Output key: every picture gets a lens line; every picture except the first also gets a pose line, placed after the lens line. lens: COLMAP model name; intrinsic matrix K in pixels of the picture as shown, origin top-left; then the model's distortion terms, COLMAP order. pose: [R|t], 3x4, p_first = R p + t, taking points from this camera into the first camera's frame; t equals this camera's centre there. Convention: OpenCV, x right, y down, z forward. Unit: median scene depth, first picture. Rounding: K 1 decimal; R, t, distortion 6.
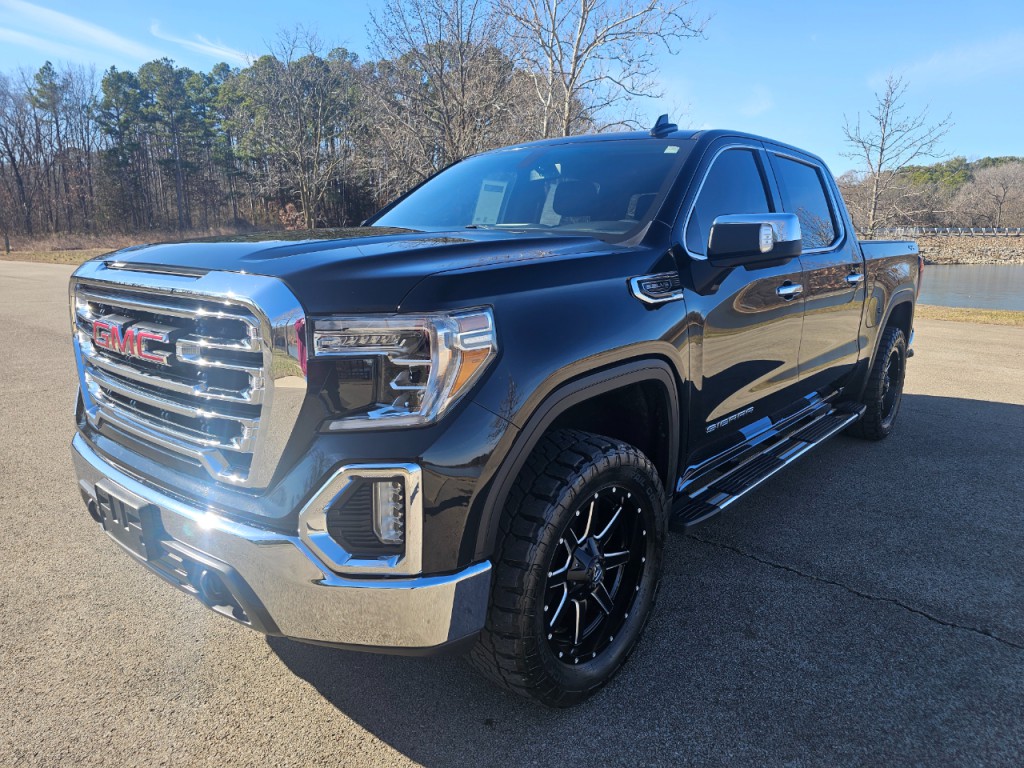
lens RADIAL K [[692.9, 0, 515.3], [0, 692.9, 386.5], [0, 0, 1]] dist [0.057739, -0.041763]
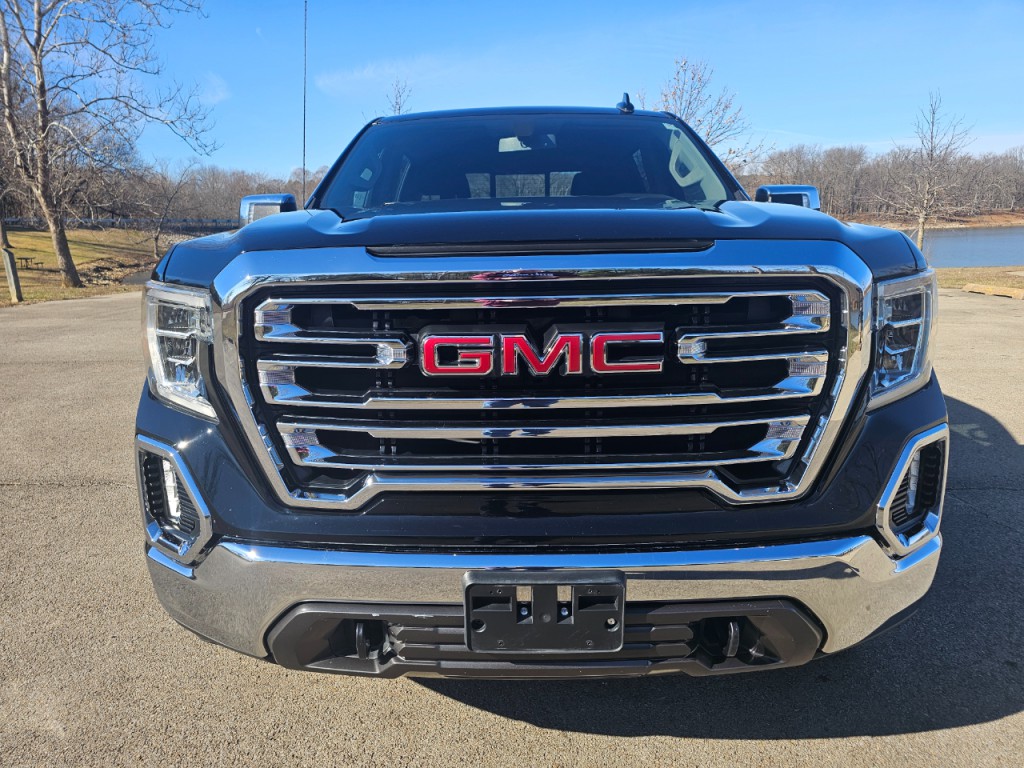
lens RADIAL K [[692.9, 0, 515.3], [0, 692.9, 386.5], [0, 0, 1]] dist [0.057739, -0.041763]
pose [[0.769026, -0.166641, 0.617114, -0.920928], [0.160922, 0.984798, 0.065391, -0.077449], [-0.618630, 0.049020, 0.784152, 0.444297]]
